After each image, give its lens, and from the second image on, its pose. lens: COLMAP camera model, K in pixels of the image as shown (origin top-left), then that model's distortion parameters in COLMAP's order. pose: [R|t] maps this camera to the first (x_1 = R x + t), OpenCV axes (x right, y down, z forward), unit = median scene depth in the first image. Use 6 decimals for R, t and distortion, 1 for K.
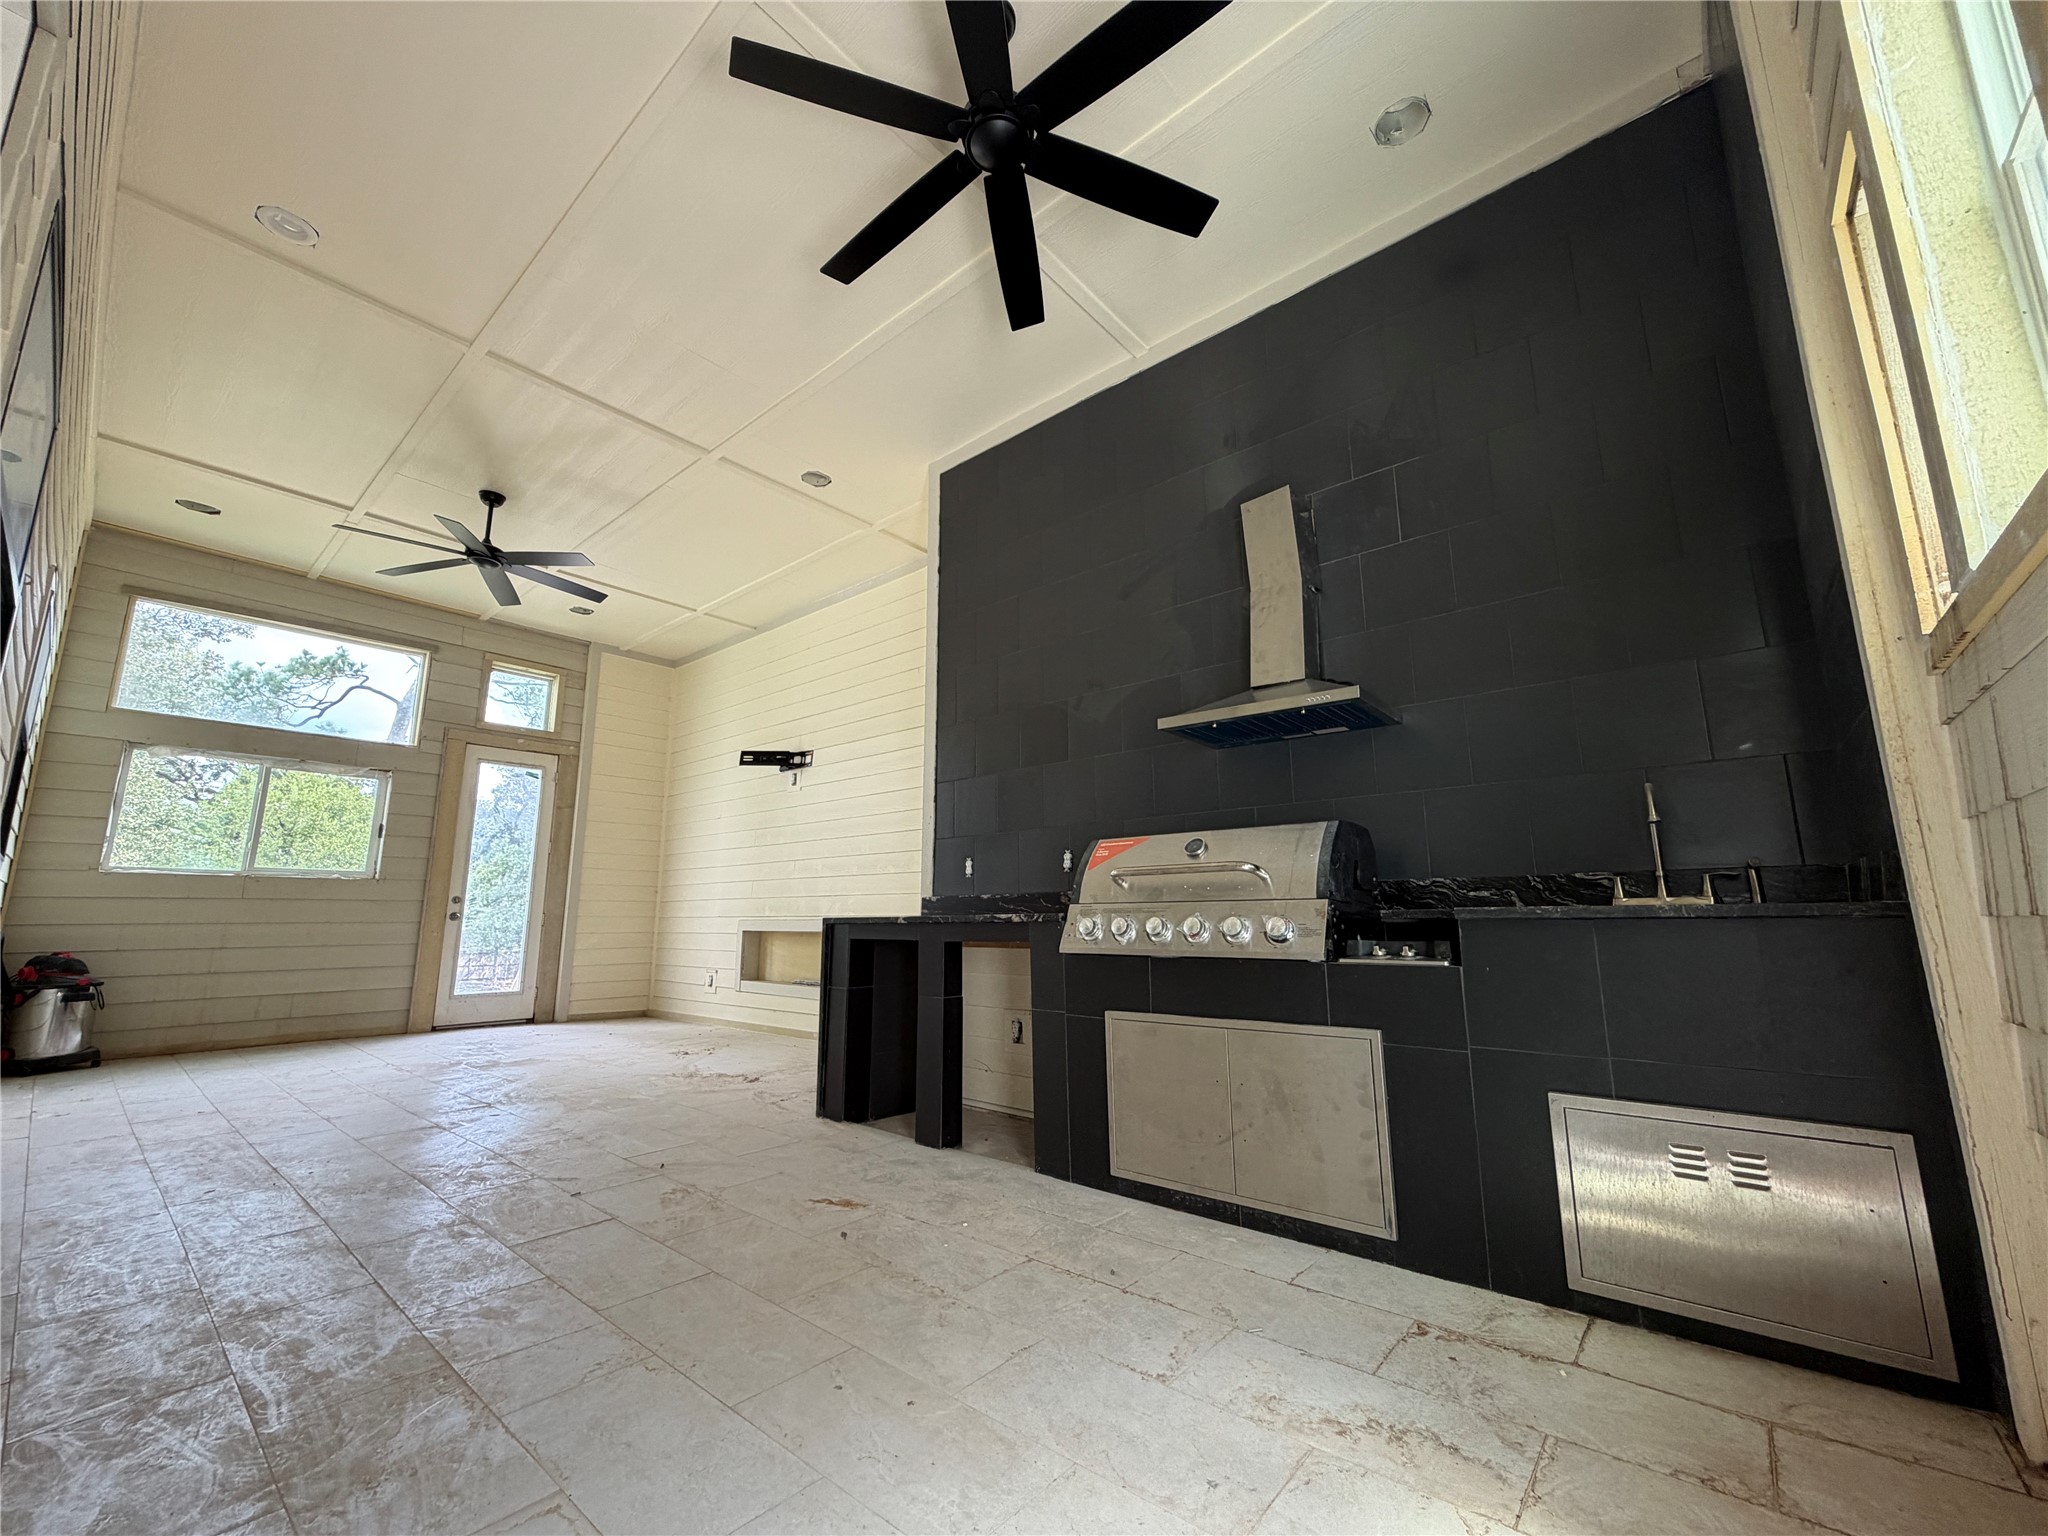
lens RADIAL K [[814.2, 0, 1020.5], [0, 814.2, 770.9], [0, 0, 1]] dist [0.002709, -0.000460]
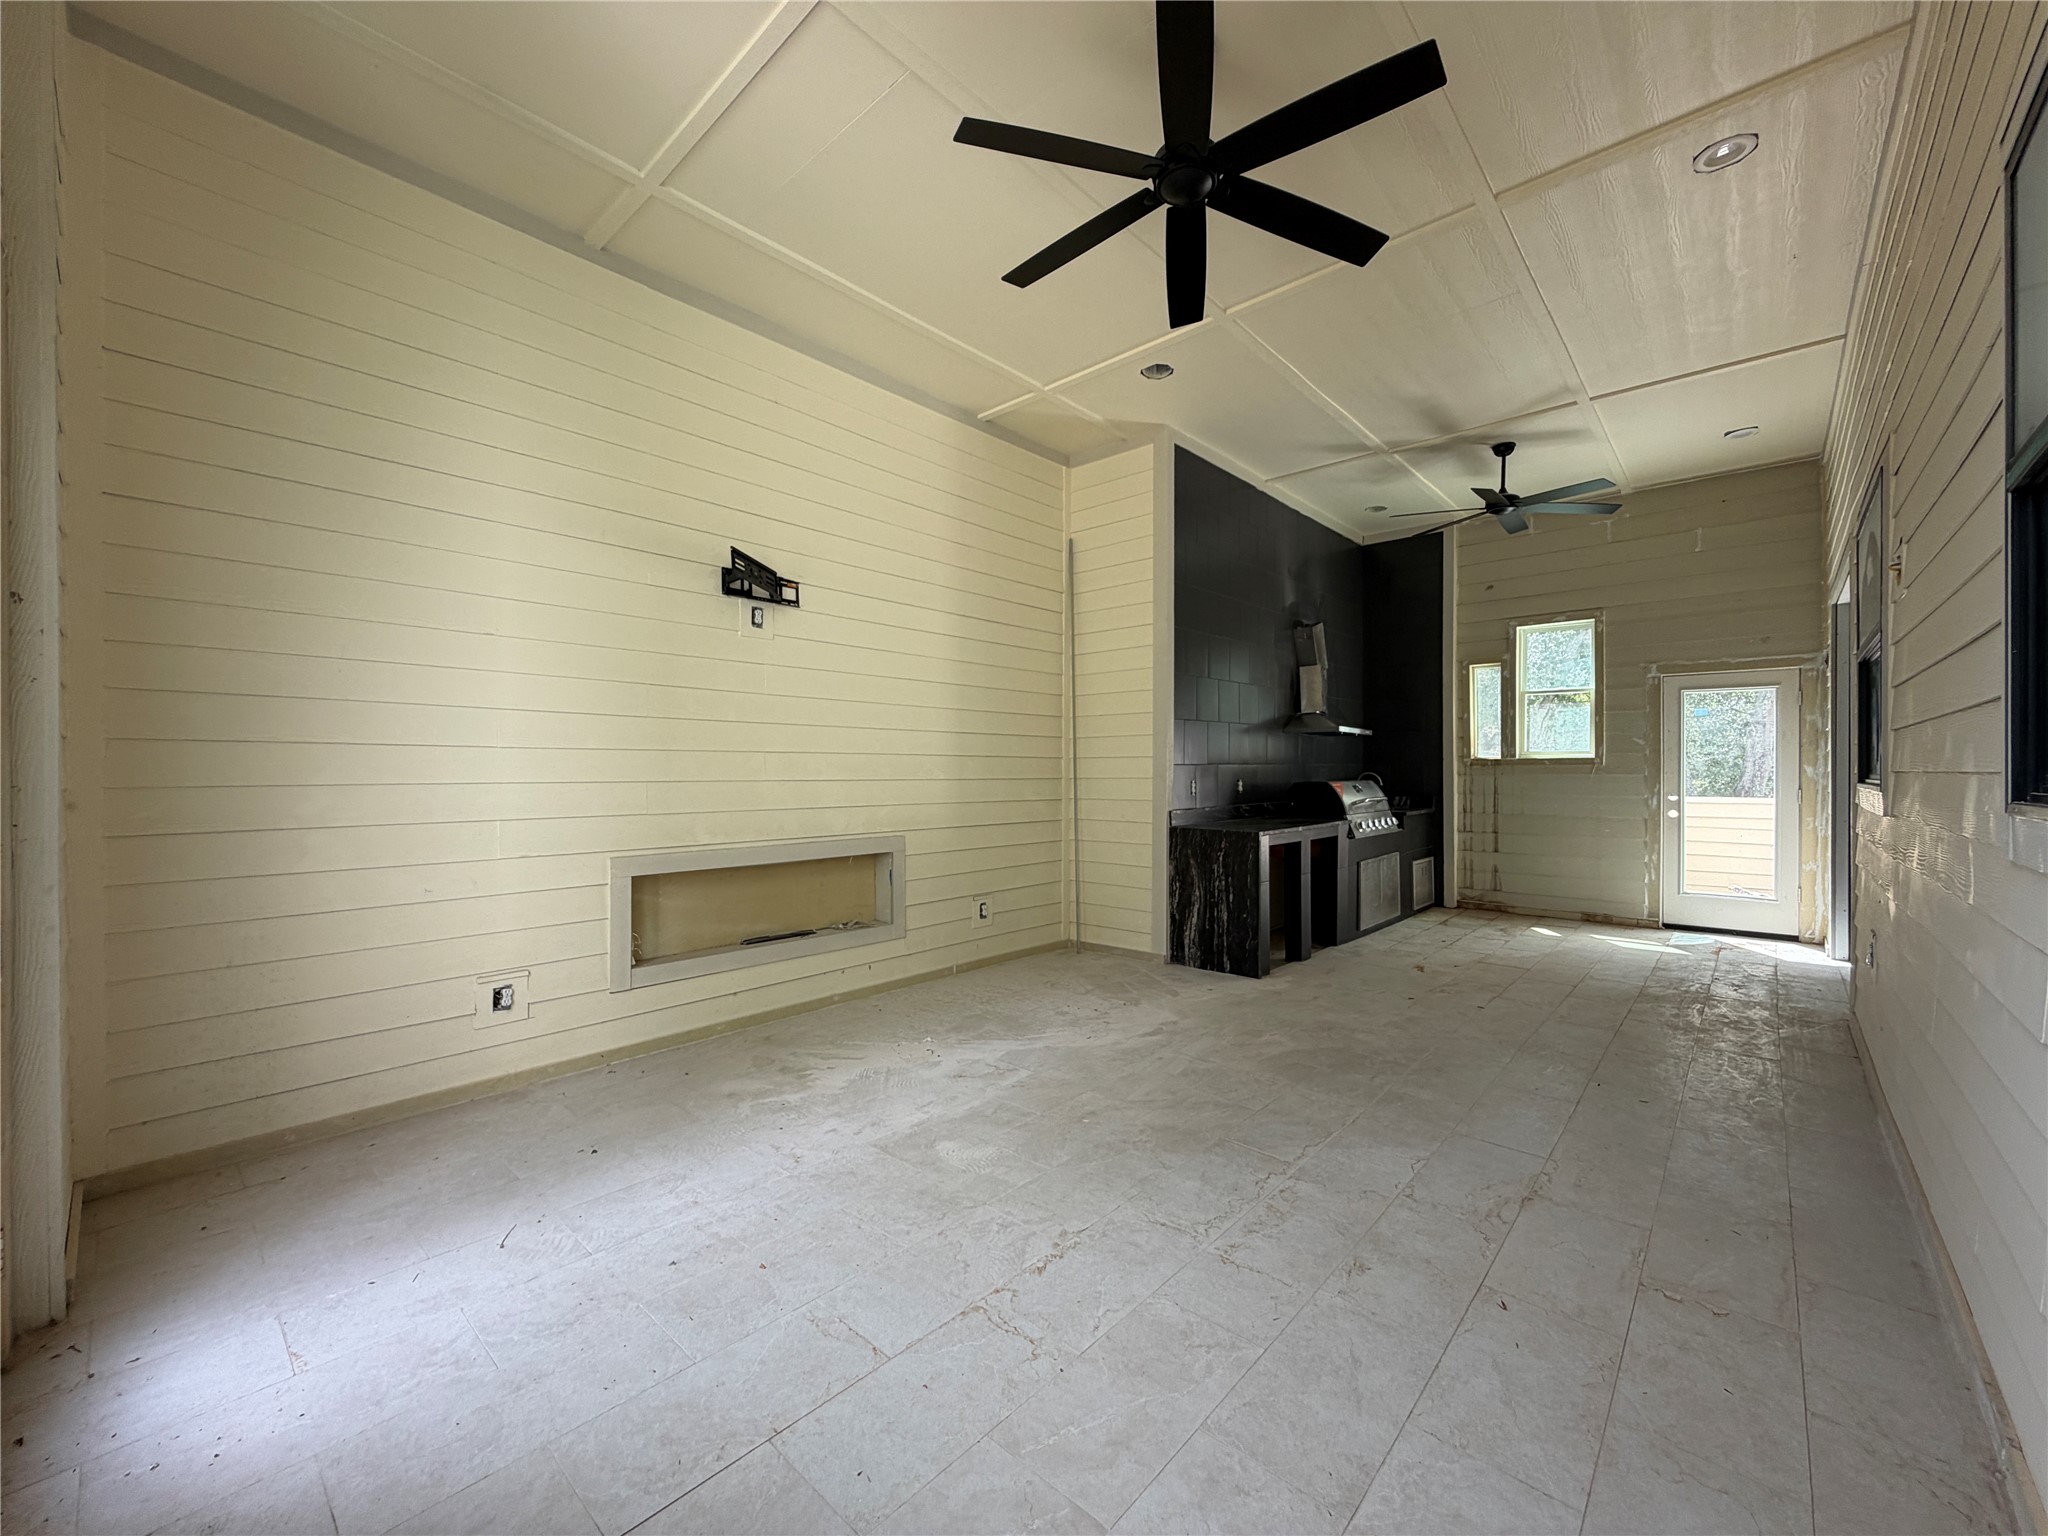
lens RADIAL K [[814.2, 0, 1020.7], [0, 814.2, 769.6], [0, 0, 1]] dist [0.002709, -0.000460]
pose [[0.031419, 0.003781, 0.999499, -0.899251], [-0.179615, 0.983735, 0.001925, 0.087761], [-0.983235, -0.179585, 0.031587, 0.791400]]
